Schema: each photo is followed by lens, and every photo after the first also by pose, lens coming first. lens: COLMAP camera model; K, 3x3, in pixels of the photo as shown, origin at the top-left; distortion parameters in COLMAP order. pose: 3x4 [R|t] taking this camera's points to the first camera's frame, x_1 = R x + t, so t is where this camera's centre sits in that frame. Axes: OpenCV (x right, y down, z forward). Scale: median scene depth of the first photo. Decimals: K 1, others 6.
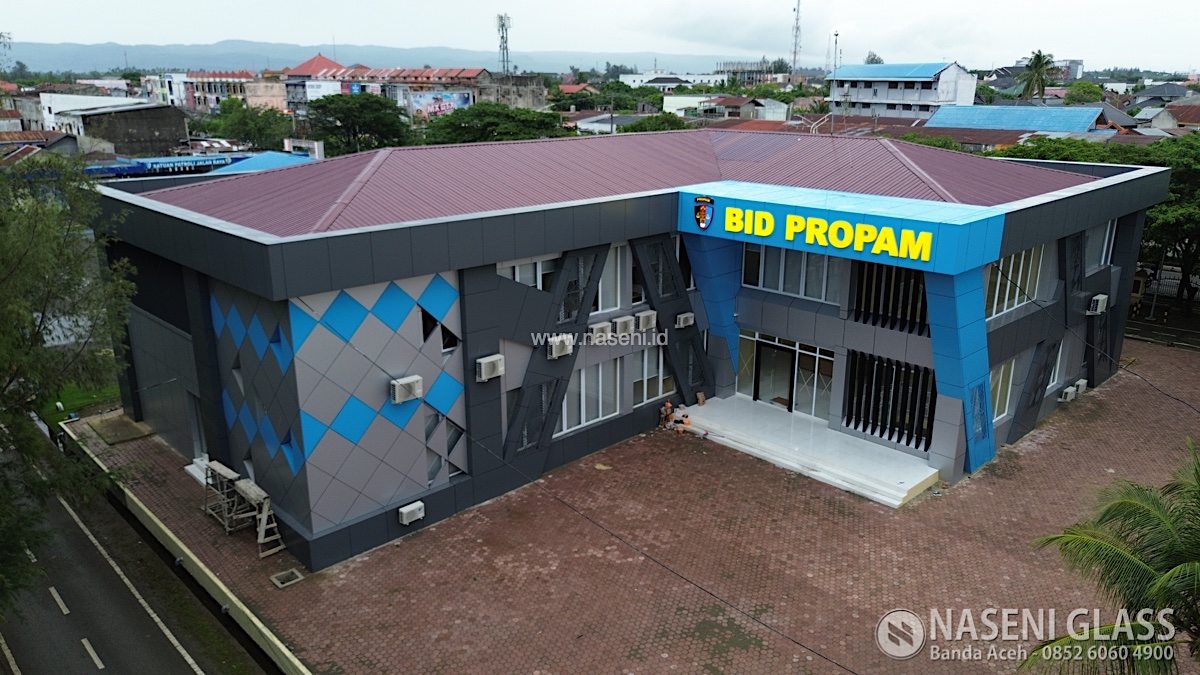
lens RADIAL K [[856.5, 0, 600.5], [0, 856.5, 337.2], [0, 0, 1]] dist [0.041788, 0.001098]
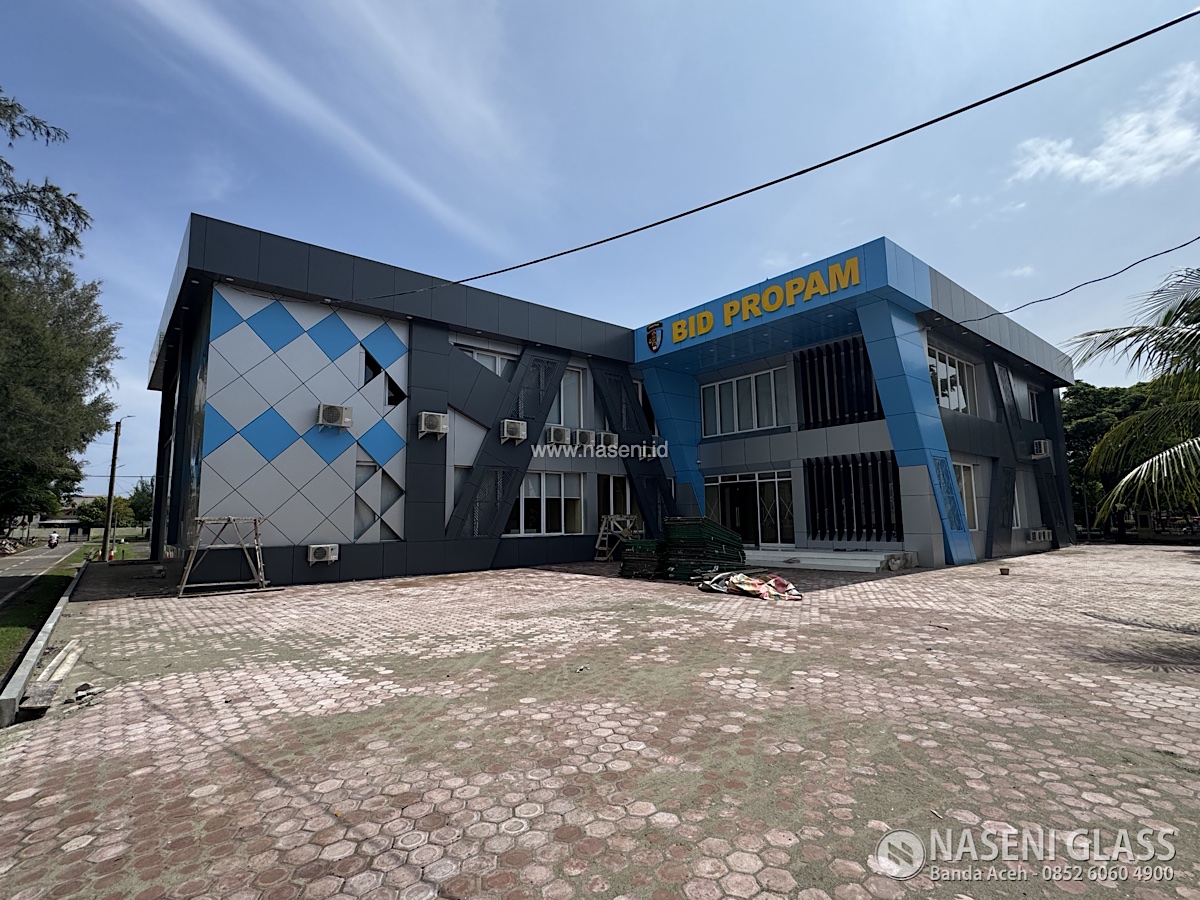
lens RADIAL K [[586.8, 0, 599.0], [0, 586.8, 450.2], [0, 0, 1]] dist [-0.007526, -0.000012]
pose [[0.996422, -0.021427, -0.081754, 0.118190], [-0.012690, 0.918430, -0.395381, 0.325283], [0.083557, 0.395004, 0.914872, 0.386290]]
